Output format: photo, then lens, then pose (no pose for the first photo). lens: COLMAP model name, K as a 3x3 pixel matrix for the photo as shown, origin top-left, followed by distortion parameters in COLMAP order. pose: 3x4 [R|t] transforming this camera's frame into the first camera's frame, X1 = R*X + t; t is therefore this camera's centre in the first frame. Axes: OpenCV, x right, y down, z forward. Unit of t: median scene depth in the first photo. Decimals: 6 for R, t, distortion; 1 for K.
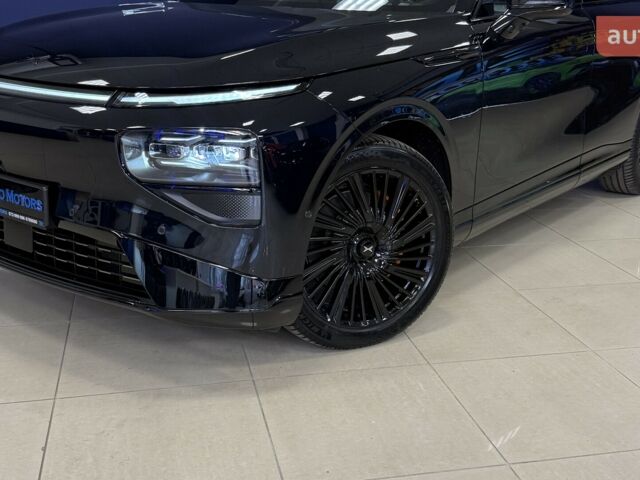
lens RADIAL K [[800.1, 0, 355.7], [0, 800.1, 247.0], [0, 0, 1]] dist [0.107549, 0.000000]
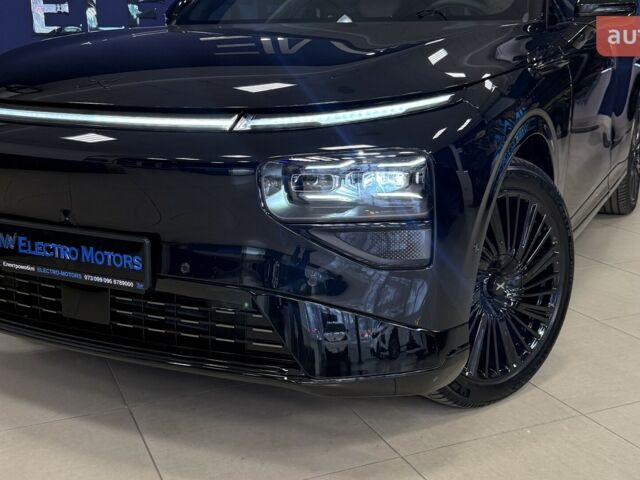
lens RADIAL K [[800.1, 0, 319.5], [0, 800.1, 243.5], [0, 0, 1]] dist [0.107549, 0.000000]
pose [[0.983639, -0.071438, 0.165379, -0.341796], [0.081804, 0.995033, -0.056729, -0.010759], [-0.160505, 0.069329, 0.984597, 0.196102]]
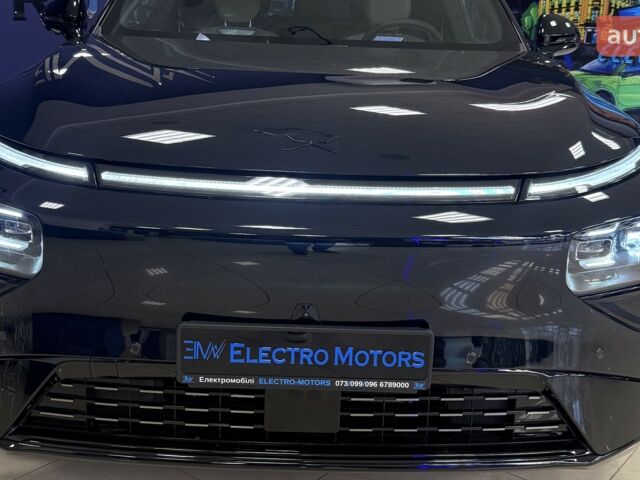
lens RADIAL K [[800.1, 0, 323.6], [0, 800.1, 228.1], [0, 0, 1]] dist [0.107549, 0.000000]
pose [[0.776604, -0.151318, 0.611547, -0.841604], [0.170317, 0.985007, 0.027440, -0.190618], [-0.606530, 0.082846, 0.790732, 0.506764]]
